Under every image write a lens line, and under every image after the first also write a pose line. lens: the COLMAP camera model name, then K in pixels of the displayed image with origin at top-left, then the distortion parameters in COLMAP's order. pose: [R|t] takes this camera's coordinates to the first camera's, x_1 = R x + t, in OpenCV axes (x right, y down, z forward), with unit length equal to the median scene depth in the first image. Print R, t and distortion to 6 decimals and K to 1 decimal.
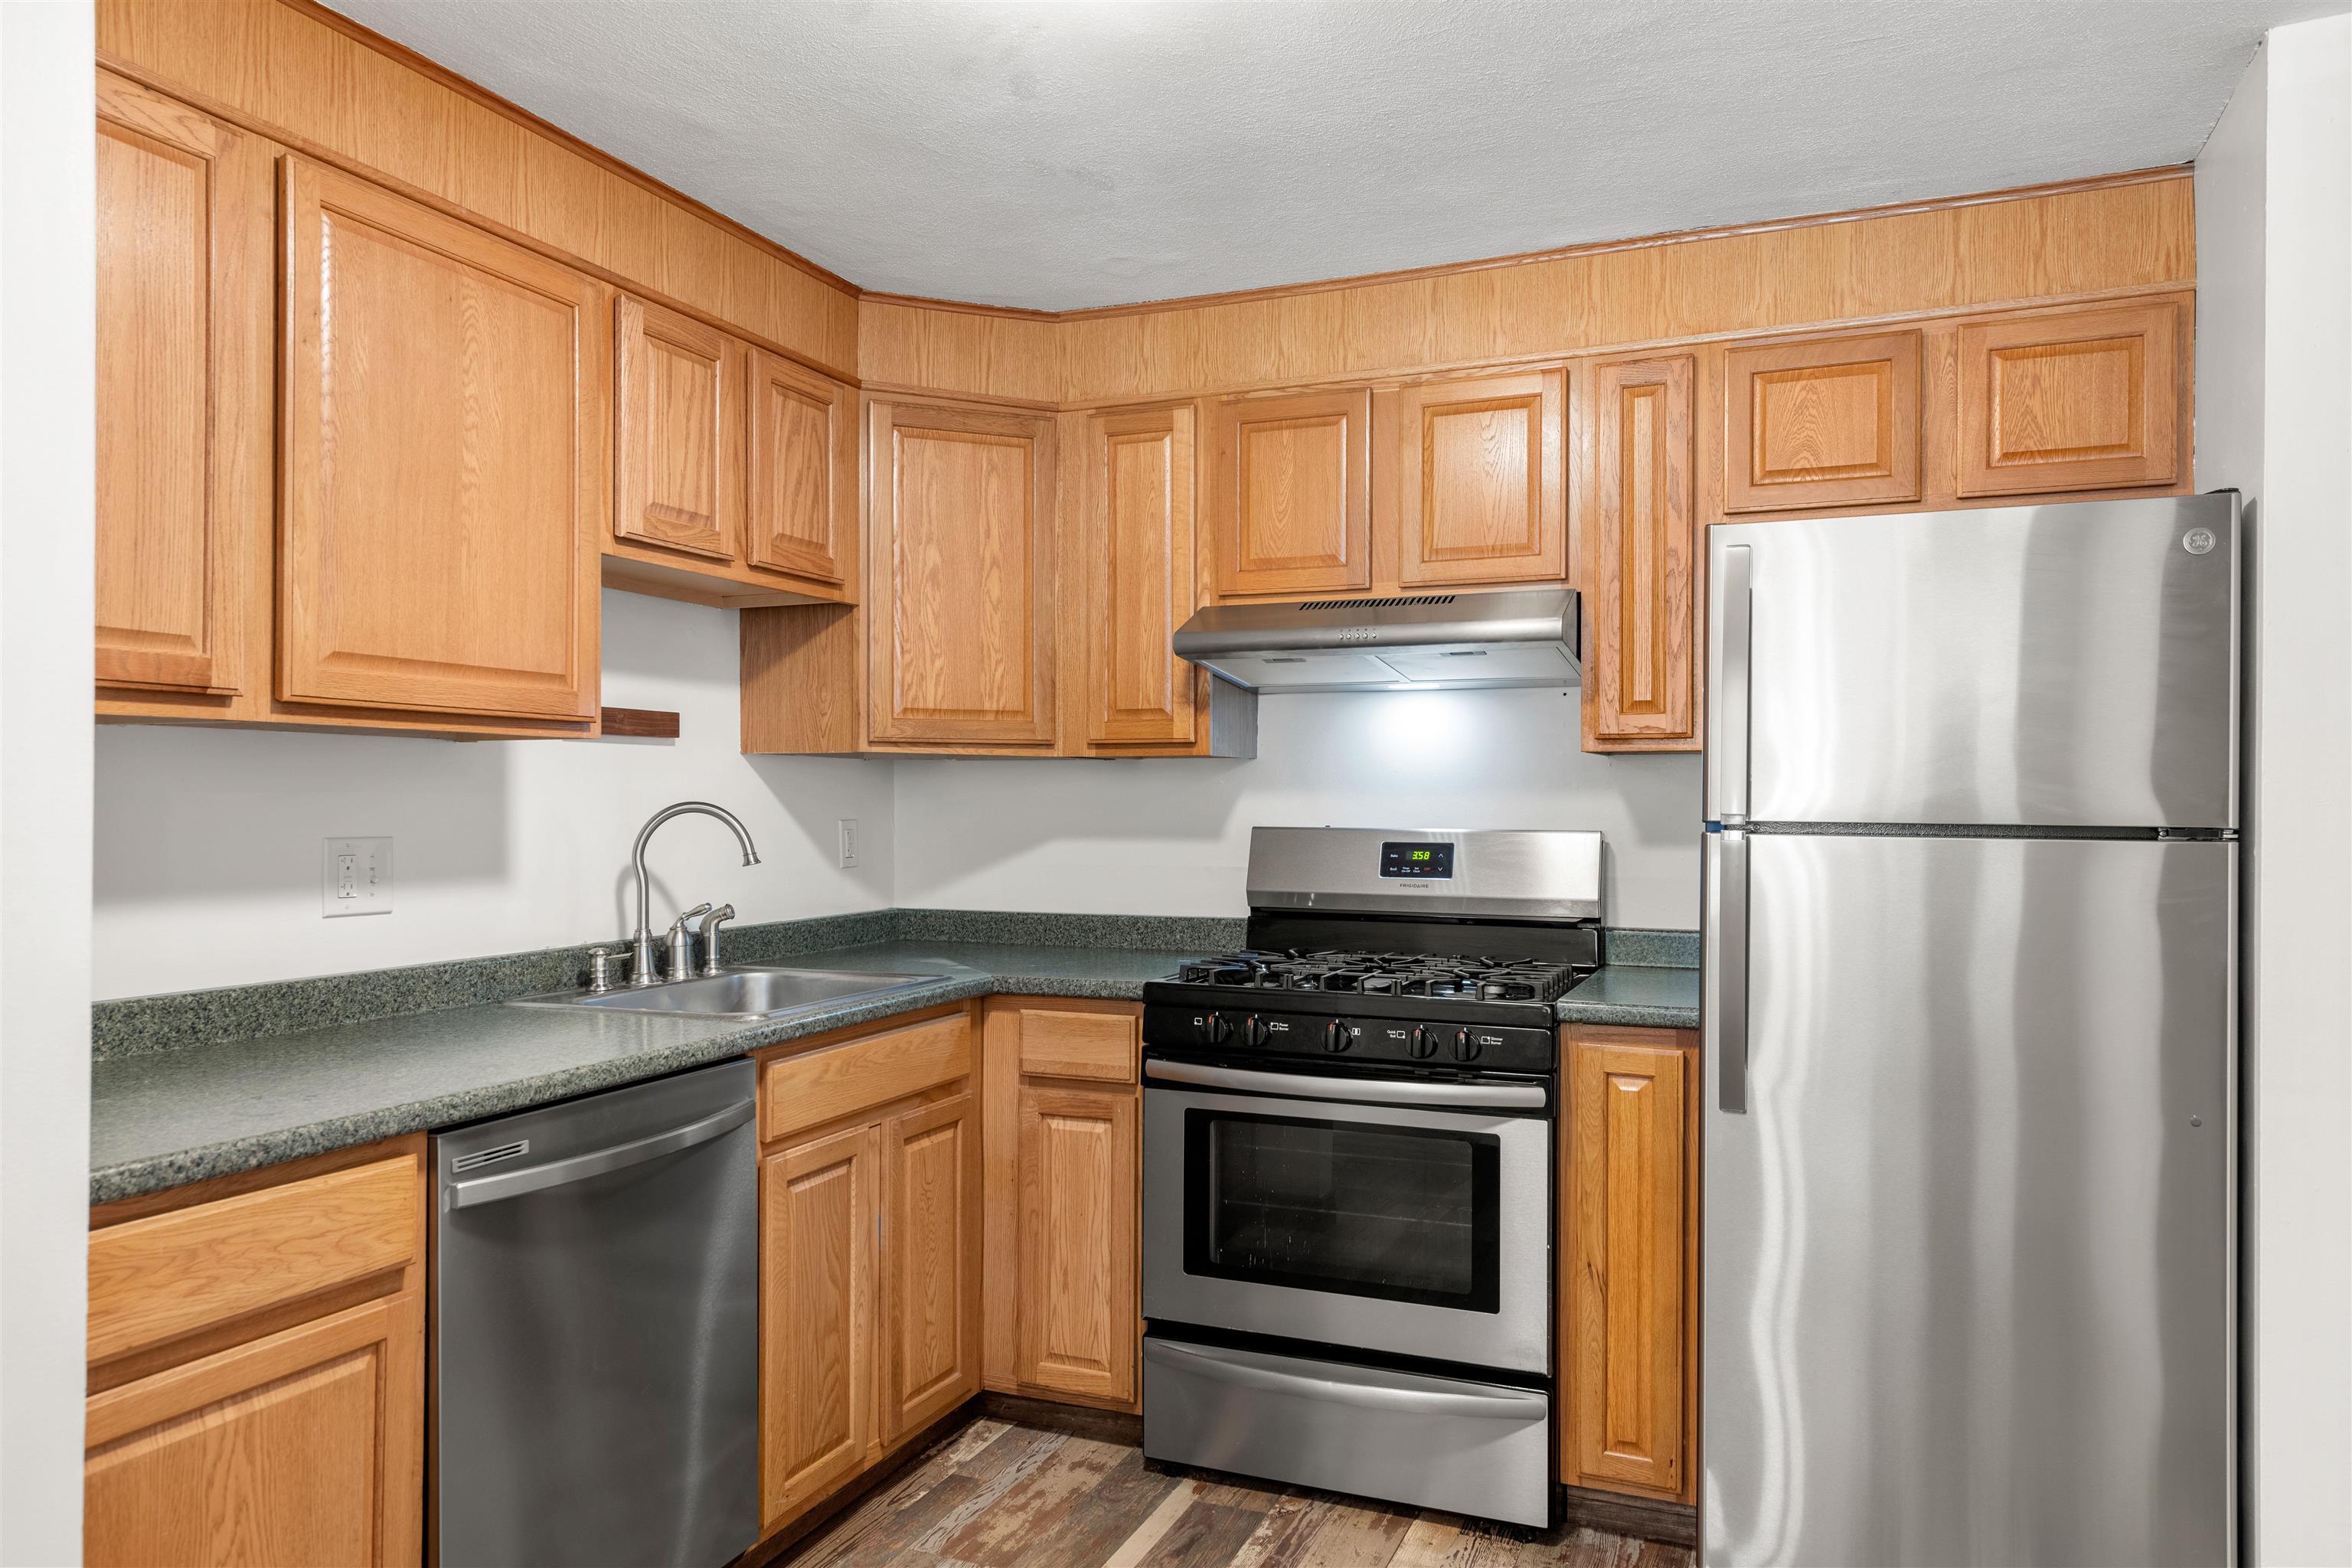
lens RADIAL K [[1568.0, 0, 1180.9], [0, 1568.0, 795.6], [0, 0, 1]] dist [0.040542, -0.039374]
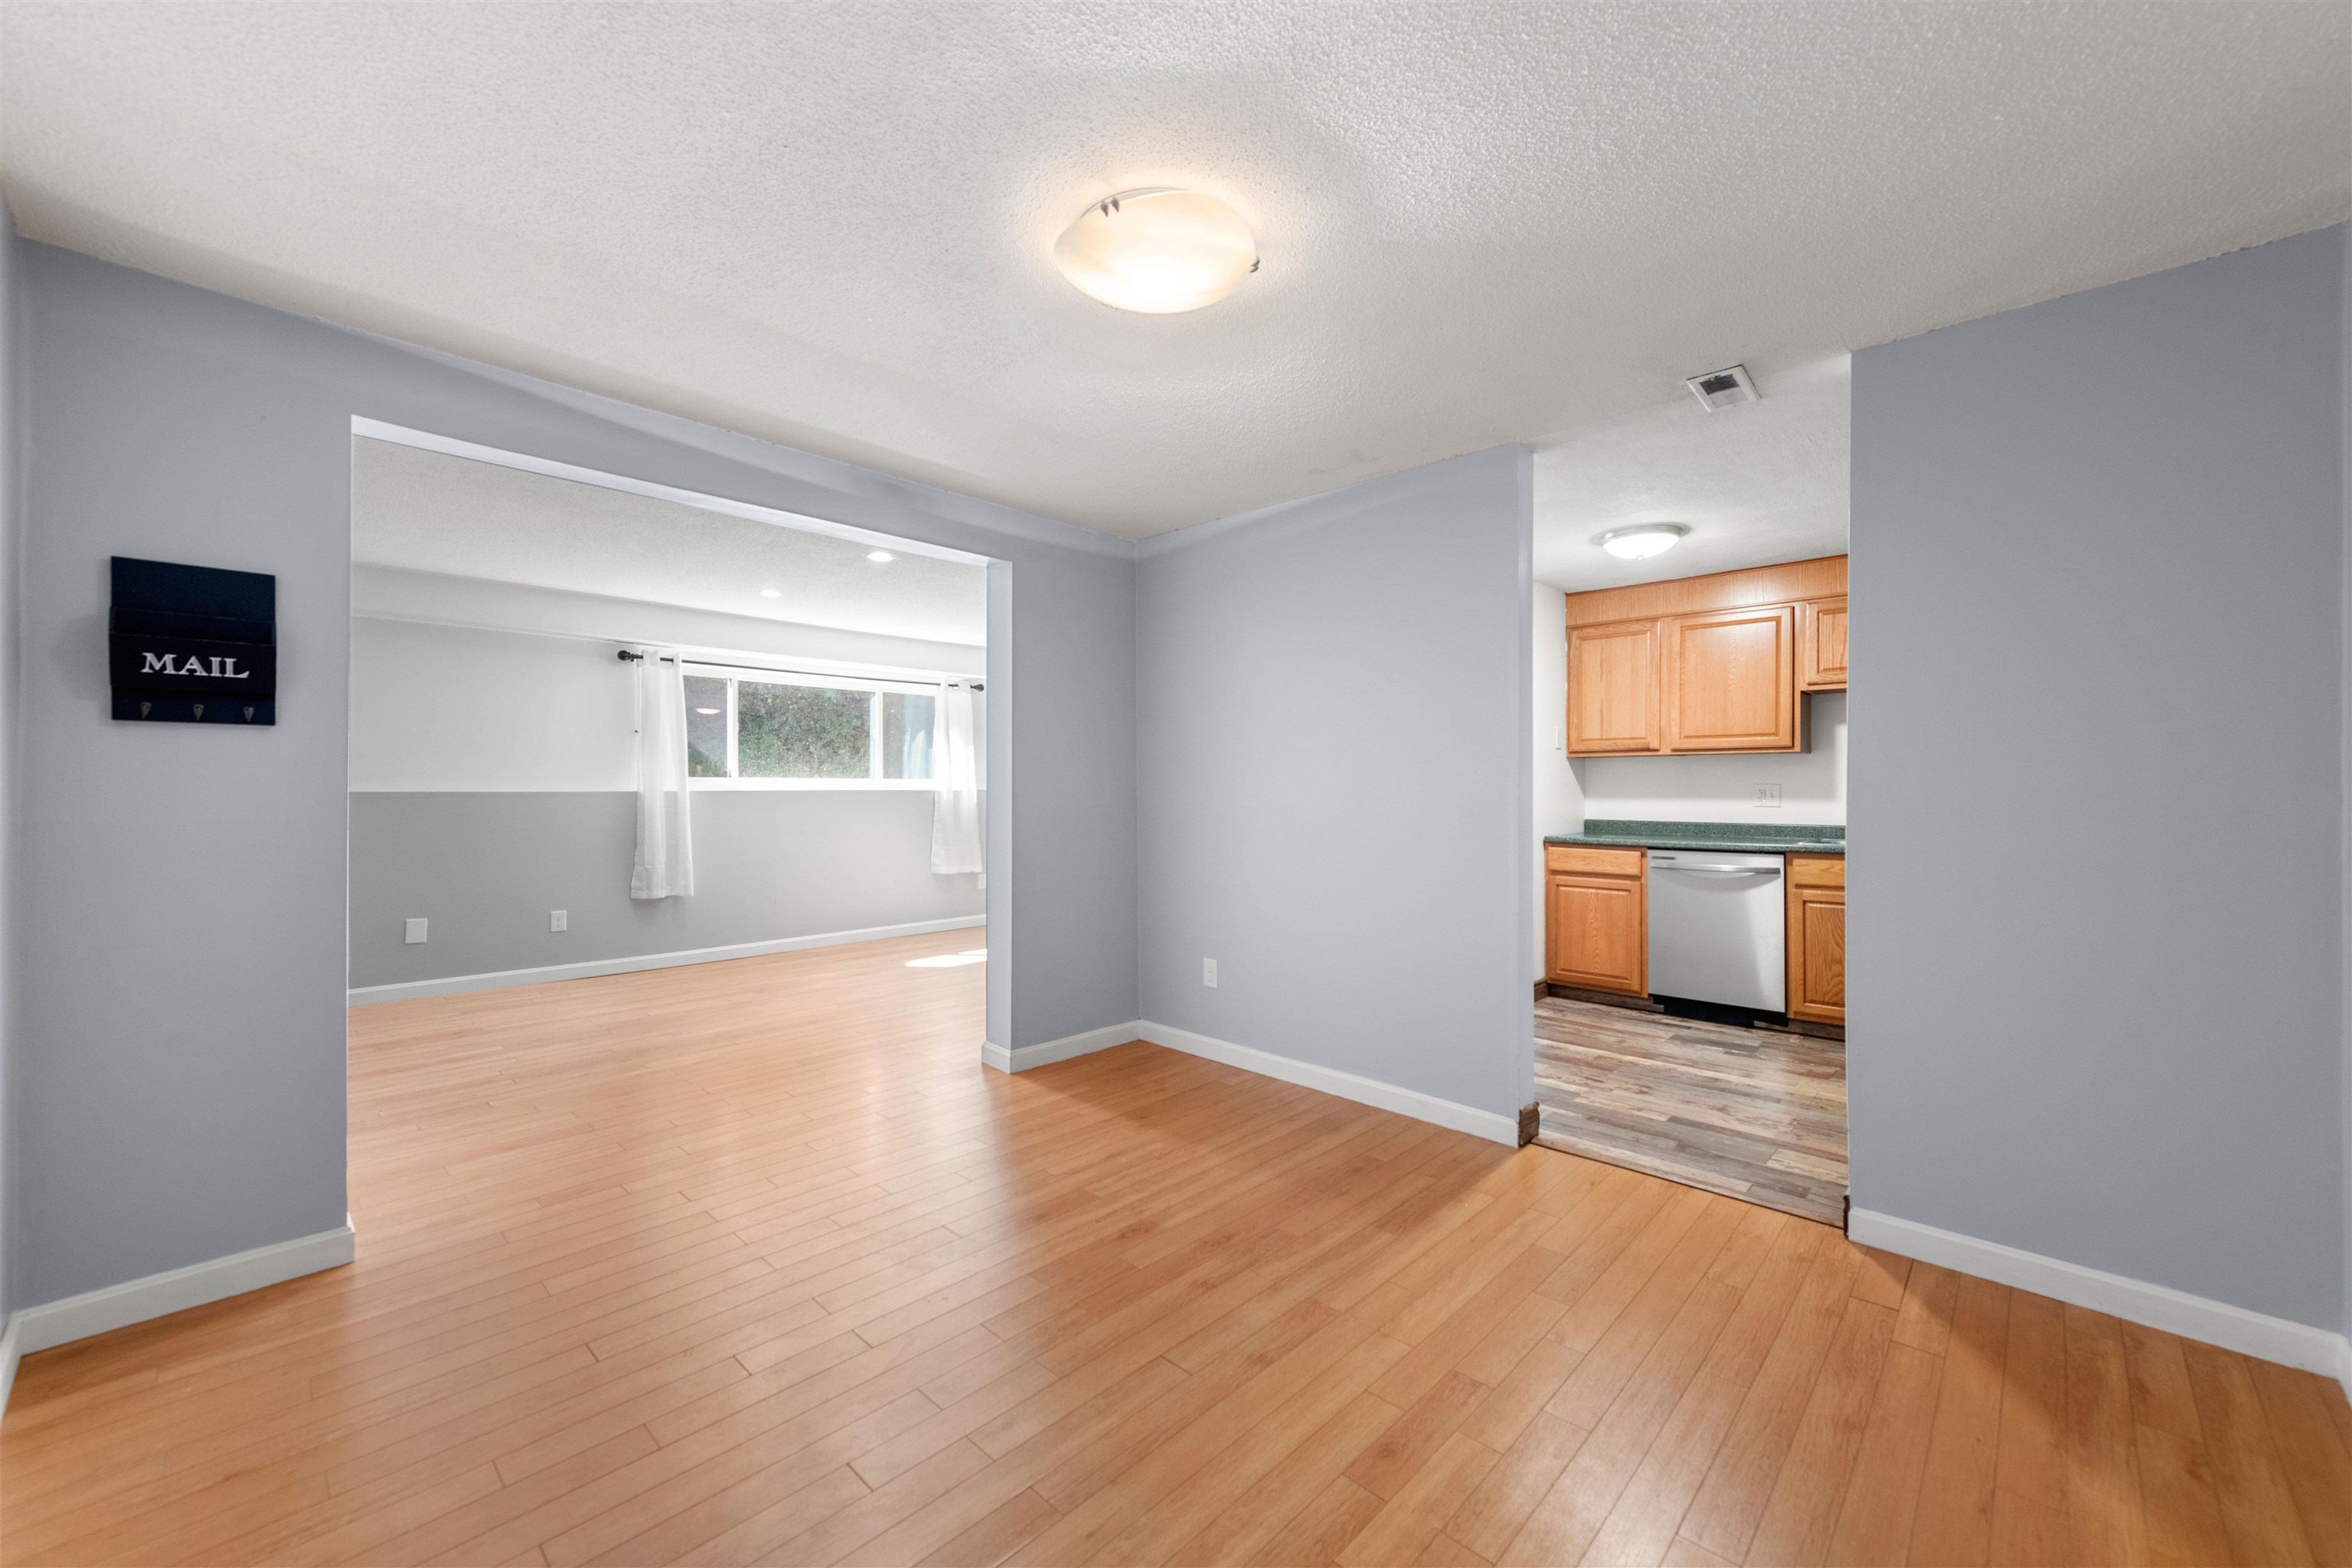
lens RADIAL K [[920.7, 0, 1176.0], [0, 920.7, 784.0], [0, 0, 1]] dist [0.017137, 0.000039]
pose [[-0.359668, -0.007087, -0.933054, 1.561936], [-0.000620, 0.999973, -0.007357, 0.036580], [0.933080, -0.002067, -0.359662, 0.466073]]
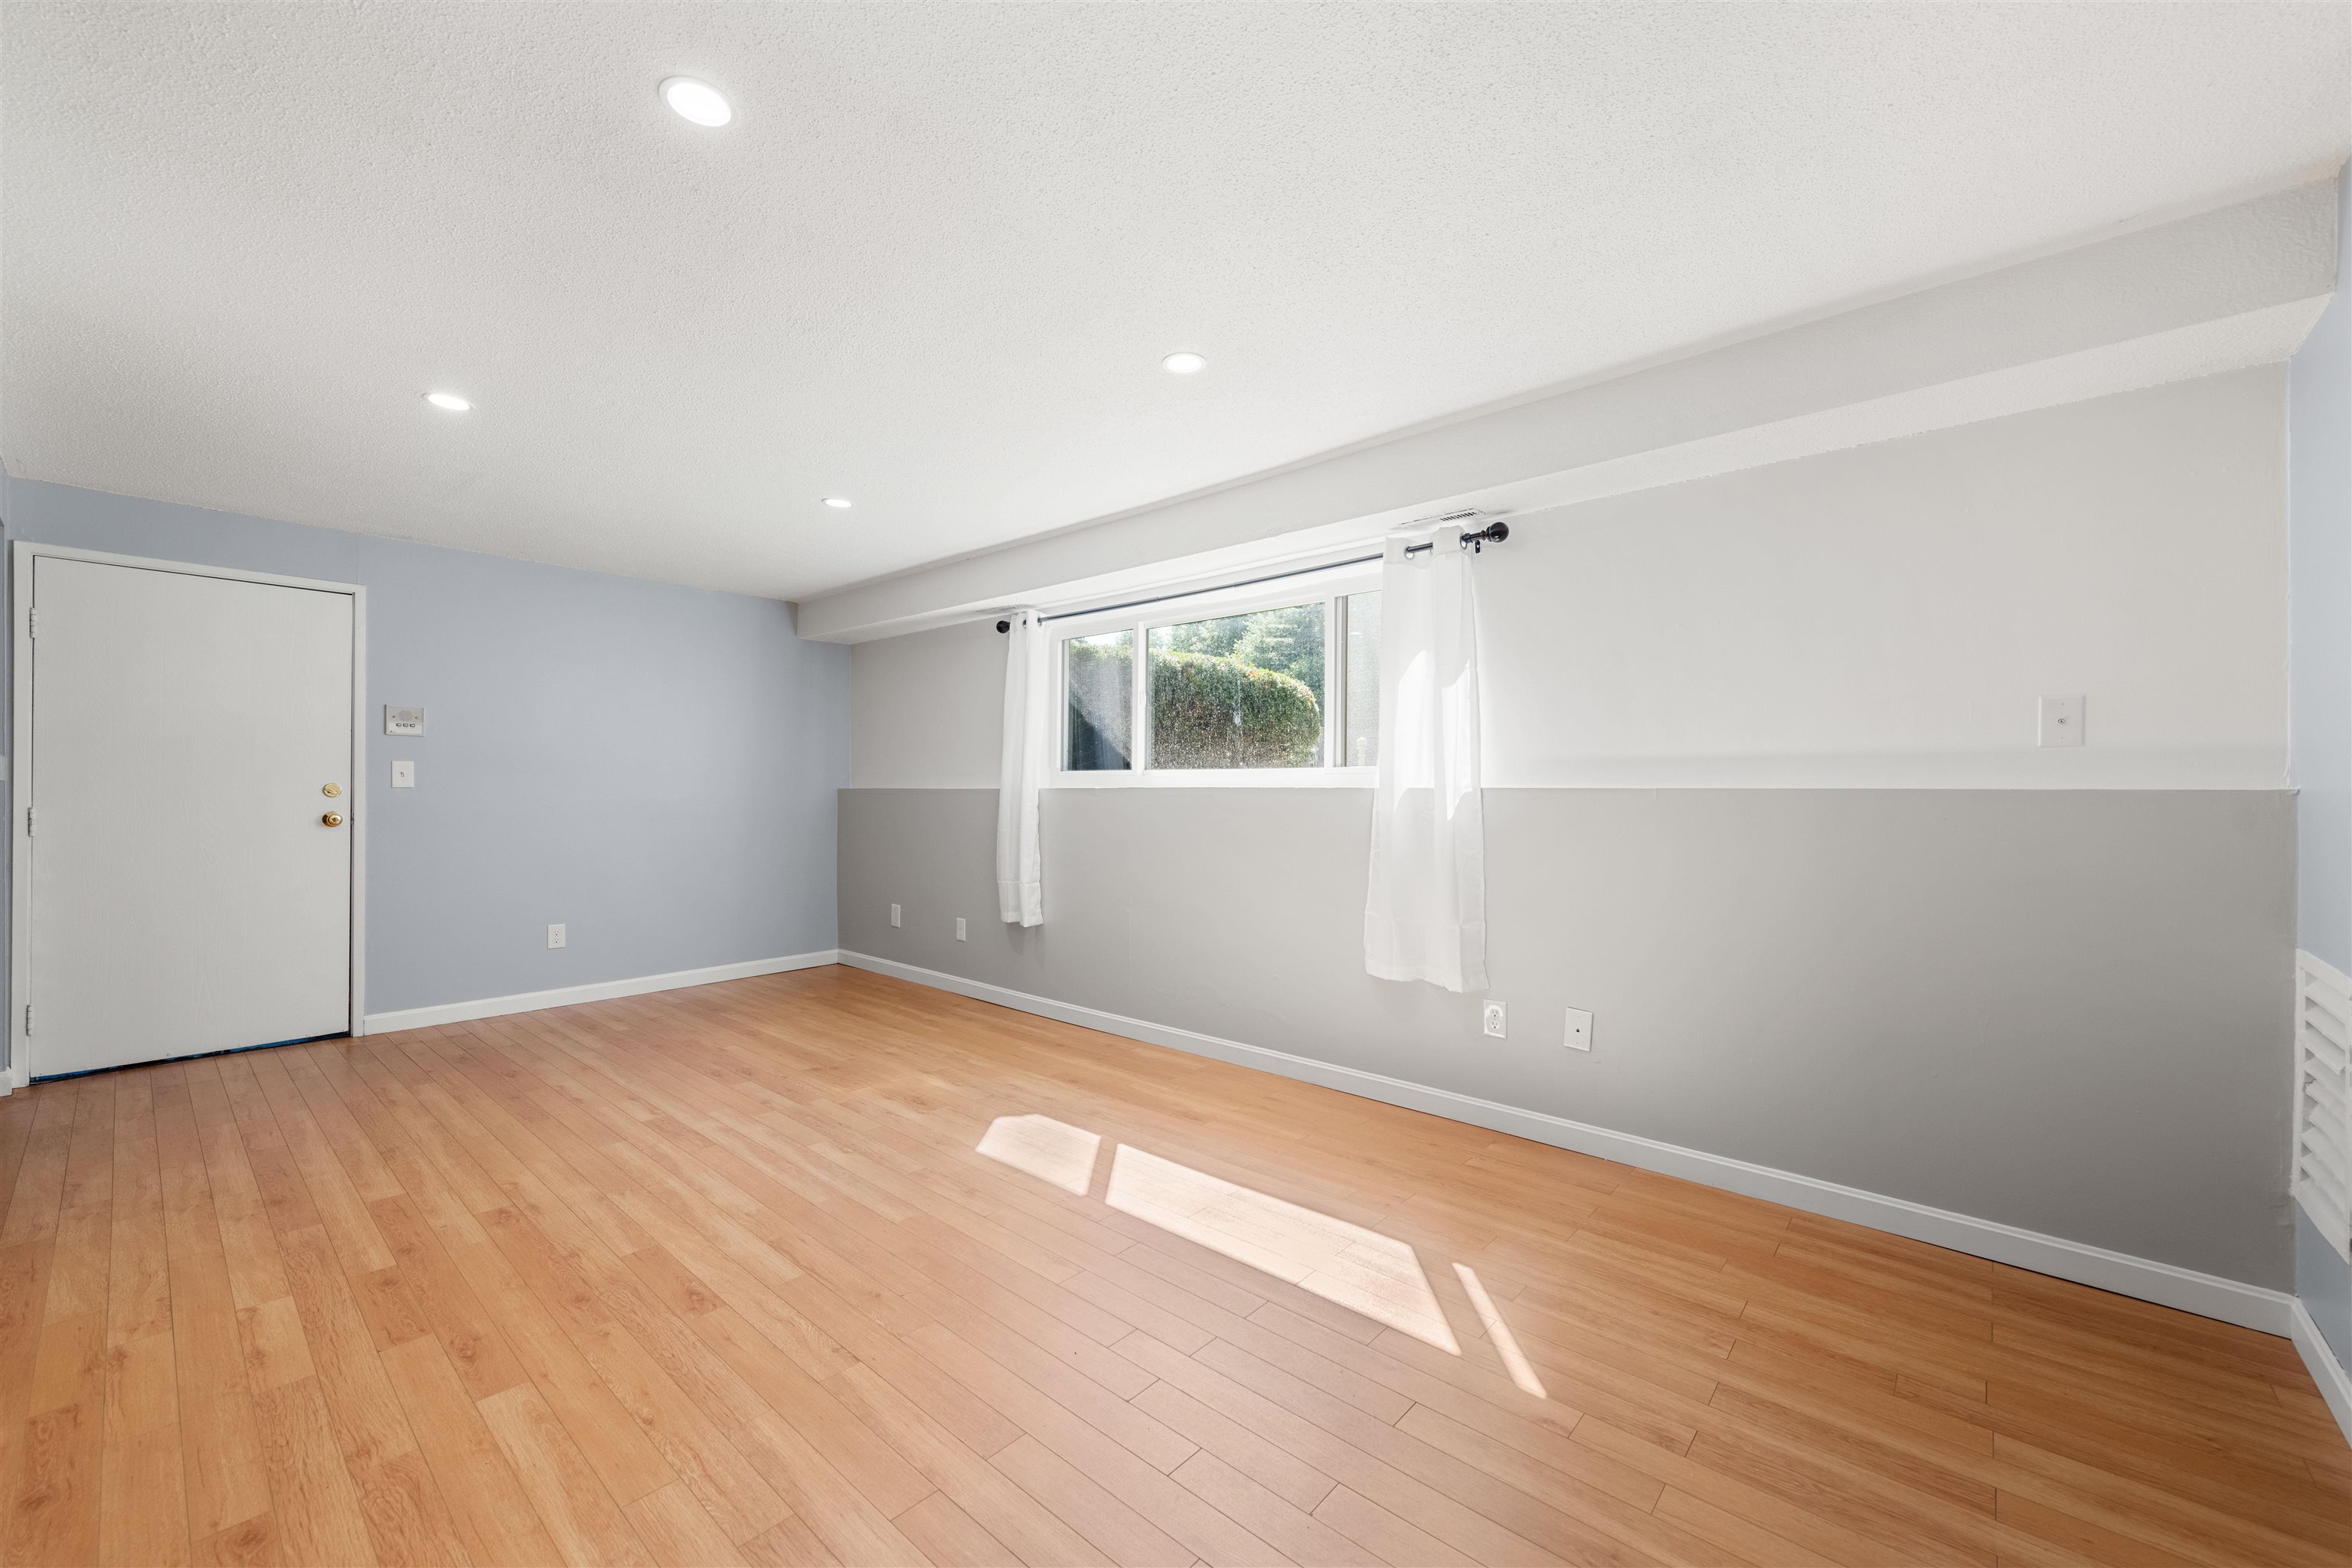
lens RADIAL K [[923.2, 0, 1175.9], [0, 923.2, 792.2], [0, 0, 1]] dist [0.006513, 0.000348]
pose [[-0.945216, -0.008562, 0.326332, -0.769399], [-0.007627, 0.999962, 0.004146, 0.035861], [-0.326355, 0.001430, -0.945246, 0.097882]]
